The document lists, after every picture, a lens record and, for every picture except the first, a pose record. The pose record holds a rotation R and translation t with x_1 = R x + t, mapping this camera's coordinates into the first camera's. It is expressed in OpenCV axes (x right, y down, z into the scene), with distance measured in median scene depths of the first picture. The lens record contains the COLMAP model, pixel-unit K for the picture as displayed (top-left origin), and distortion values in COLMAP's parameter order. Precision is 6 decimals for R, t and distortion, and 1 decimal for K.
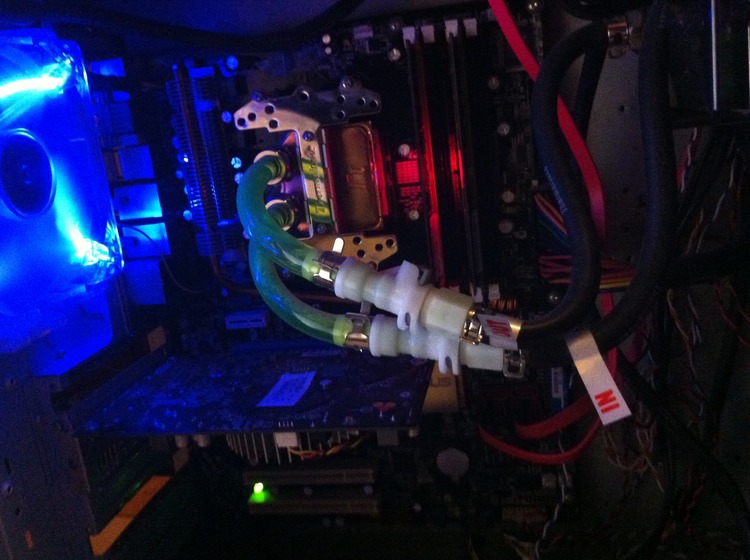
lens RADIAL K [[742.2, 0, 375.0], [0, 742.2, 280.0], [0, 0, 1]] dist [0.001135, -0.020528]
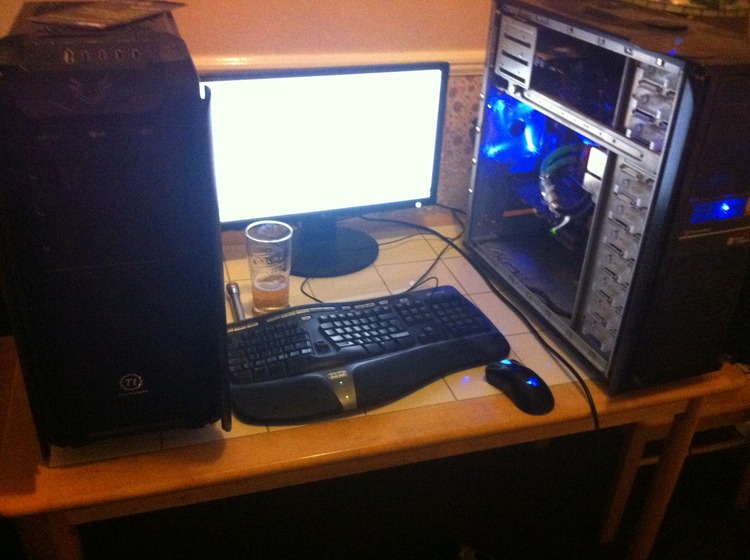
lens RADIAL K [[742.2, 0, 375.0], [0, 742.2, 280.0], [0, 0, 1]] dist [0.001135, -0.020528]
pose [[0.515698, 0.548801, -0.657931, 2.228003], [-0.322950, 0.835790, 0.444026, -0.956792], [0.793574, -0.016505, 0.608250, -2.141032]]
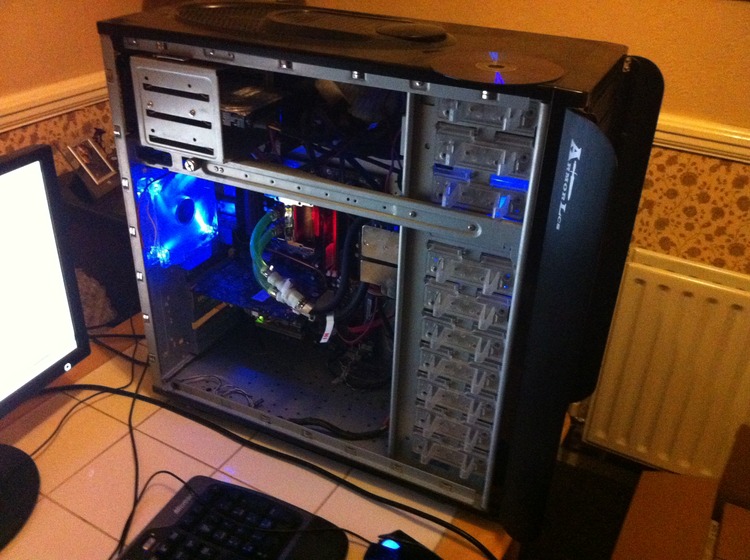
lens RADIAL K [[742.2, 0, 375.0], [0, 742.2, 280.0], [0, 0, 1]] dist [0.001135, -0.020528]
pose [[0.951897, 0.263029, -0.157186, 0.706207], [-0.207330, 0.930599, 0.301663, -0.829502], [0.225623, -0.254563, 0.940368, -1.520917]]
